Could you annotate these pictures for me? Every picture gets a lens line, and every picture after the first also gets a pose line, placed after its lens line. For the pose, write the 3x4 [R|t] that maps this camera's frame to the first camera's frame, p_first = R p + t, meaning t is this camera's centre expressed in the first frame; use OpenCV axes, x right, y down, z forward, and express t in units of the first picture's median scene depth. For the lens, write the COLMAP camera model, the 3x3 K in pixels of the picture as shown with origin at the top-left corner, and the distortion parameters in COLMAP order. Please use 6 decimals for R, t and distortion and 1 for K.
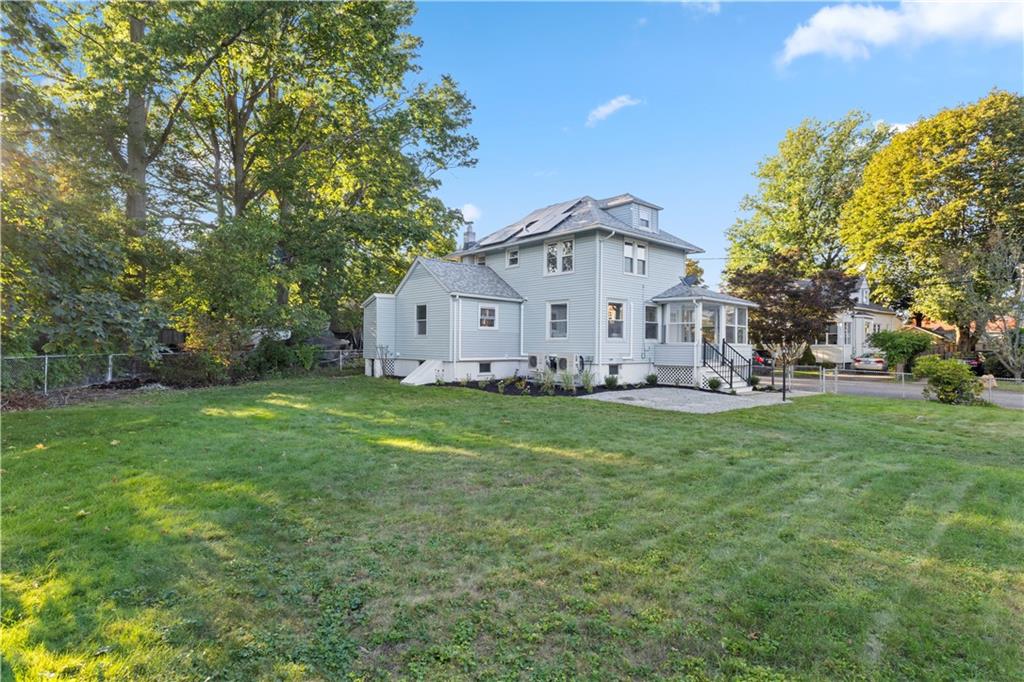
lens RADIAL K [[538.7, 0, 512.0], [0, 538.7, 341.0], [0, 0, 1]] dist [0.000195, 0.000383]
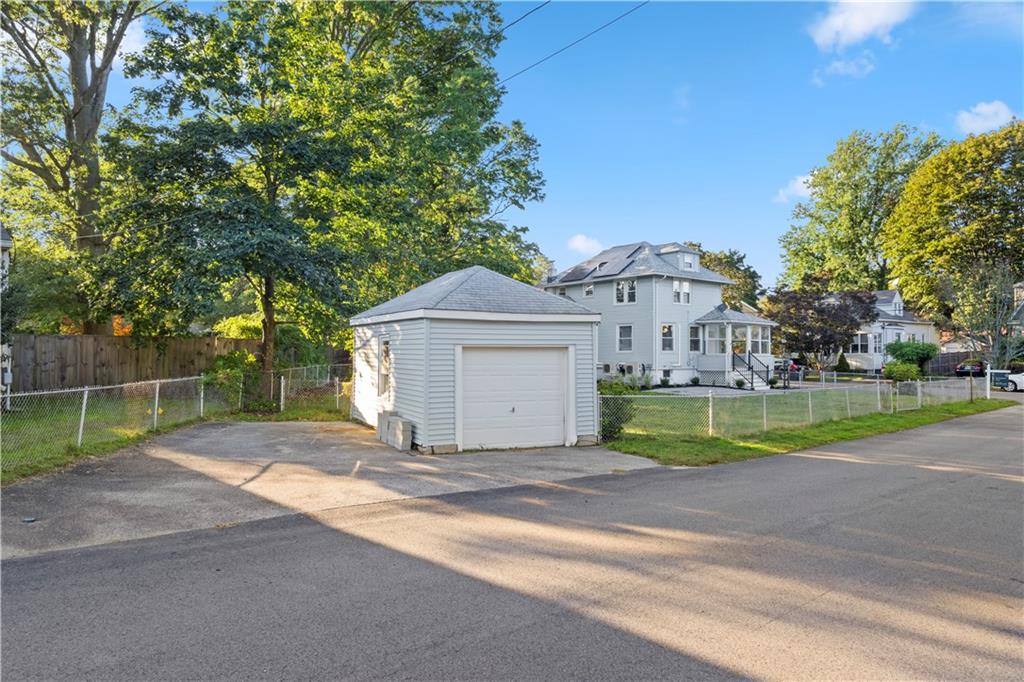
lens RADIAL K [[669.4, 0, 512.0], [0, 669.4, 341.0], [0, 0, 1]] dist [-0.000787, -0.001807]
pose [[0.999086, -0.009404, -0.041696, -0.118978], [0.008861, 0.999874, -0.013192, -0.010179], [0.041815, 0.012810, 0.999043, -0.645807]]
